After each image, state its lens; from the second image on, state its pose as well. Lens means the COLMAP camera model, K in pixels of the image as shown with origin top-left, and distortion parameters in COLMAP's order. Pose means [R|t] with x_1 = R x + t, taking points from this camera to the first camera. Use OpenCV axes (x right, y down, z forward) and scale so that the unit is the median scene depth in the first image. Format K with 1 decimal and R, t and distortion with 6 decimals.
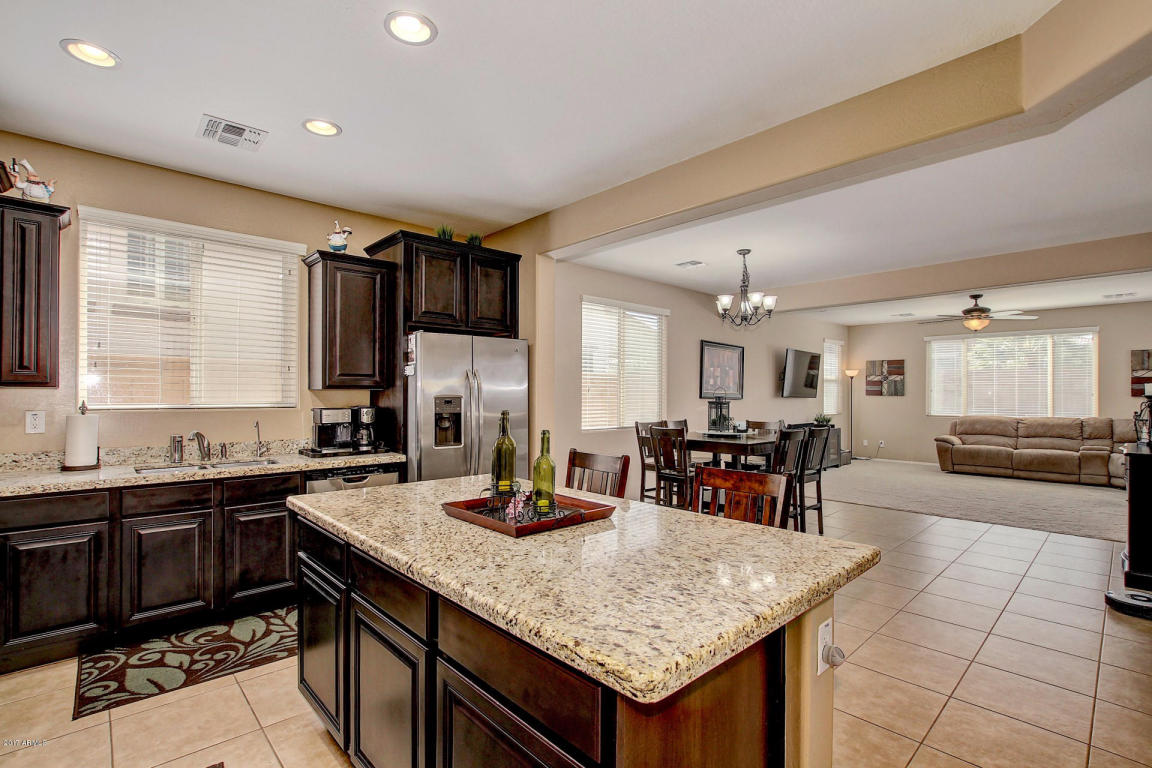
lens RADIAL K [[528.4, 0, 579.5], [0, 528.4, 391.4], [0, 0, 1]] dist [-0.029612, 0.001236]
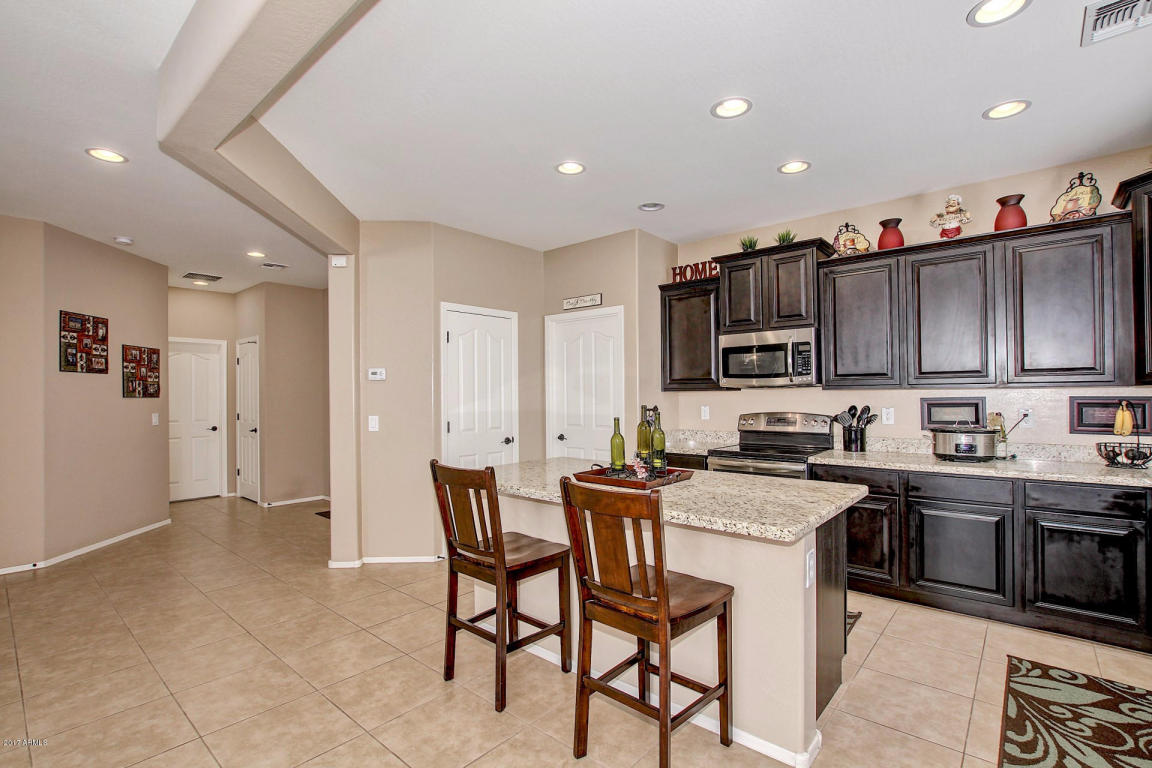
lens RADIAL K [[528.4, 0, 576.7], [0, 528.4, 388.2], [0, 0, 1]] dist [-0.029612, 0.001236]
pose [[-0.994226, 0.002148, -0.107286, 0.050471], [0.003904, 0.999862, -0.016165, 0.001953], [0.107237, -0.016491, -0.994097, 0.582520]]
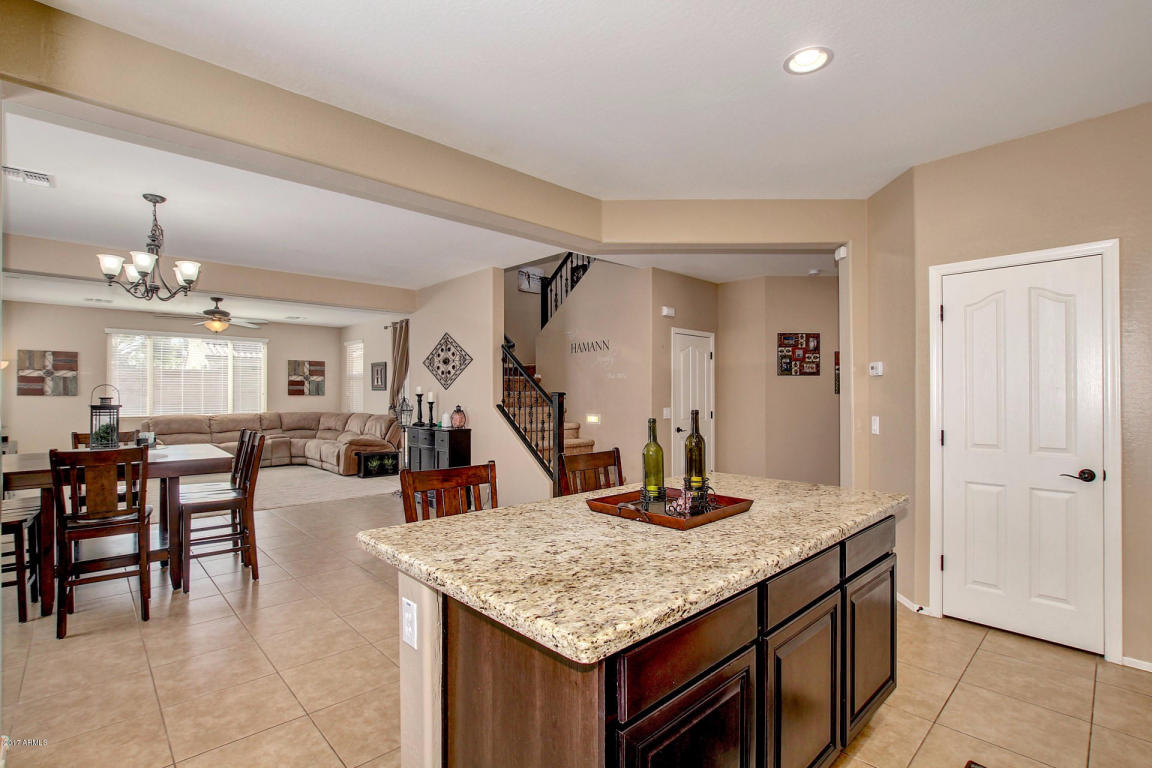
lens RADIAL K [[528.4, 0, 572.9], [0, 528.4, 393.7], [0, 0, 1]] dist [-0.029612, 0.001236]
pose [[-0.012395, -0.001789, 0.999922, -0.276255], [-0.004483, 0.999988, 0.001733, 0.000845], [-0.999913, -0.004462, -0.012403, 0.291941]]
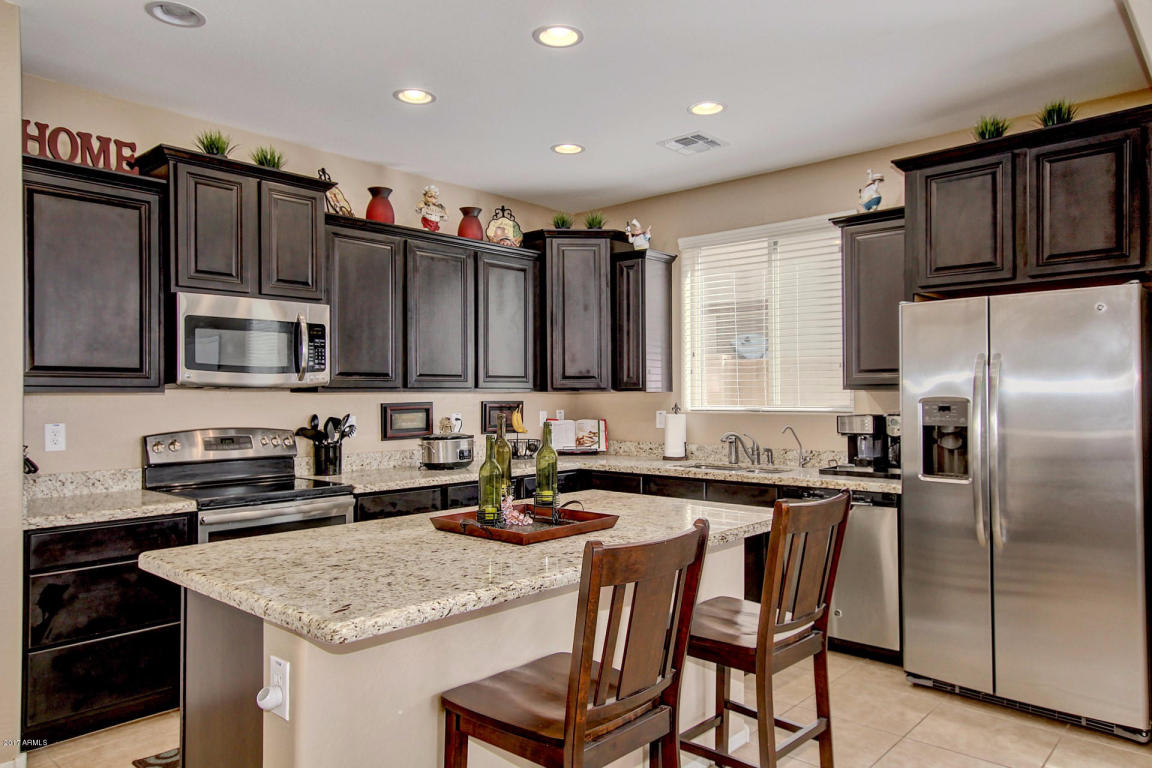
lens RADIAL K [[766.9, 0, 573.5], [0, 766.9, 390.5], [0, 0, 1]] dist [-0.005577, 0.016124]
pose [[0.081441, -0.011281, -0.996614, 0.303668], [0.009576, 0.999899, -0.010536, 0.002072], [0.996632, -0.008686, 0.081541, 0.235611]]
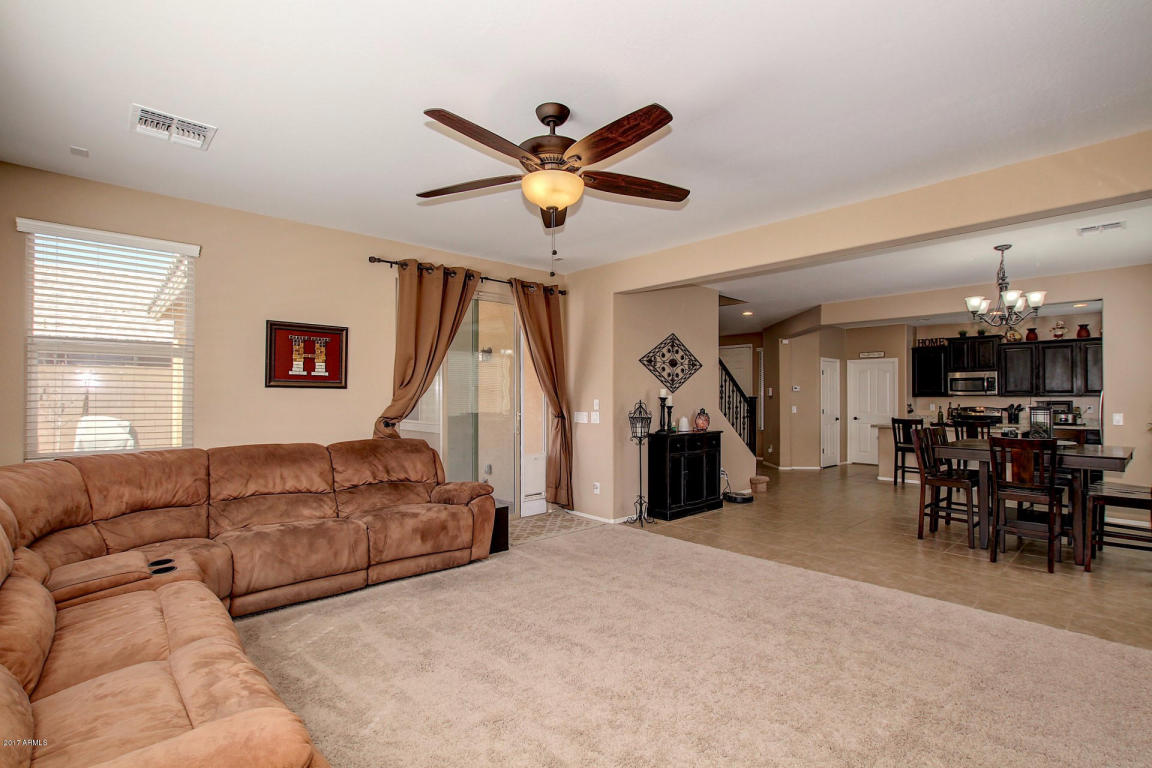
lens RADIAL K [[528.4, 0, 571.9], [0, 528.4, 388.3], [0, 0, 1]] dist [-0.029612, 0.001236]
pose [[-0.999941, -0.007993, 0.007321, 0.747658], [-0.008120, 0.999813, -0.017568, 0.004922], [-0.007179, -0.017627, -0.999819, 1.317168]]
